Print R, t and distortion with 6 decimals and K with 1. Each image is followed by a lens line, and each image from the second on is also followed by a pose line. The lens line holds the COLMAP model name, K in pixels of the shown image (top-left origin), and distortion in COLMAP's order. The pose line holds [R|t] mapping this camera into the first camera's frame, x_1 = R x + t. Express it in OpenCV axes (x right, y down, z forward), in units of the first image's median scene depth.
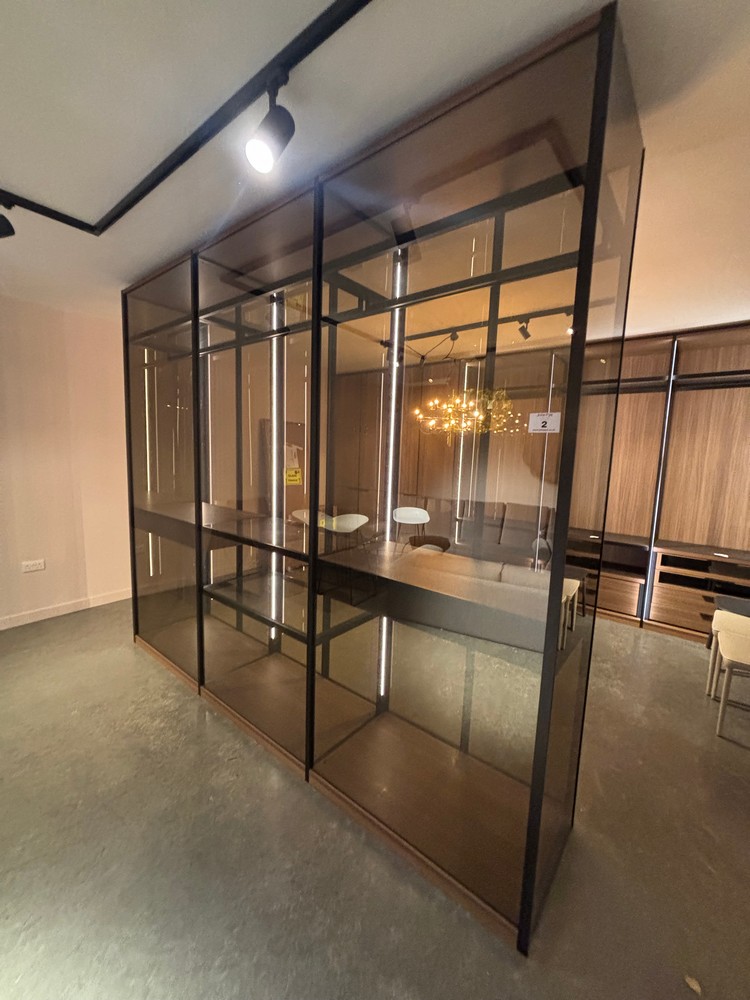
lens RADIAL K [[406.1, 0, 370.0], [0, 406.1, 505.4], [0, 0, 1]] dist [0.021869, 0.000075]
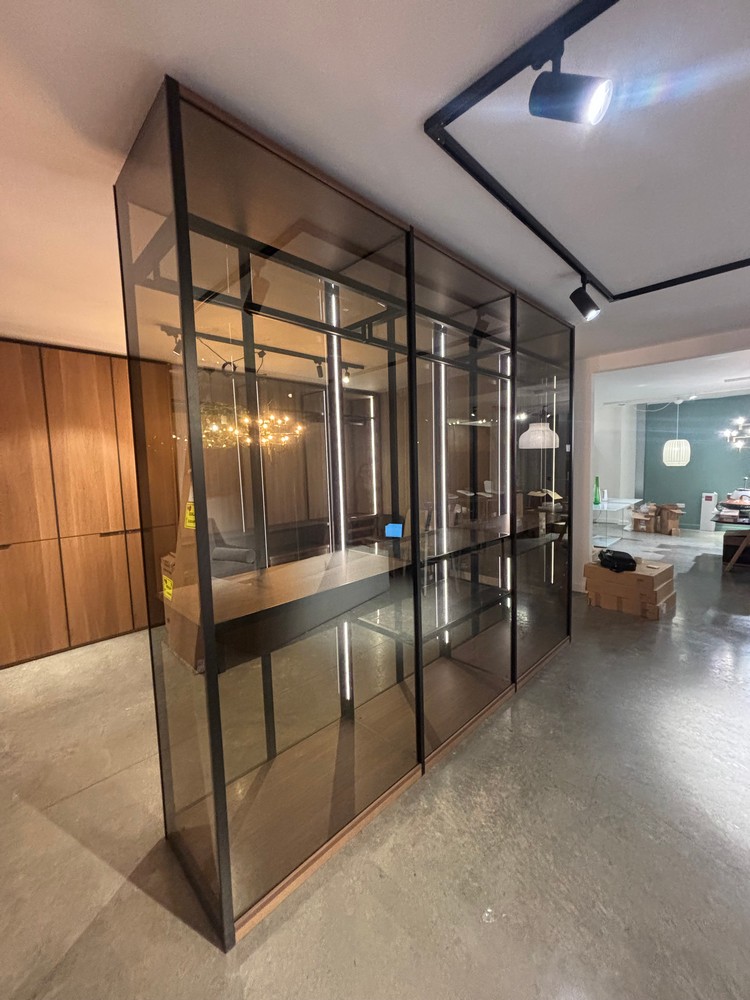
lens RADIAL K [[401.1, 0, 377.2], [0, 401.1, 497.0], [0, 0, 1]] dist [0.000520, 0.000468]
pose [[0.092276, -0.124685, 0.987896, -1.049850], [0.168878, 0.979715, 0.107879, -0.157796], [-0.981308, 0.156879, 0.111461, 0.847968]]
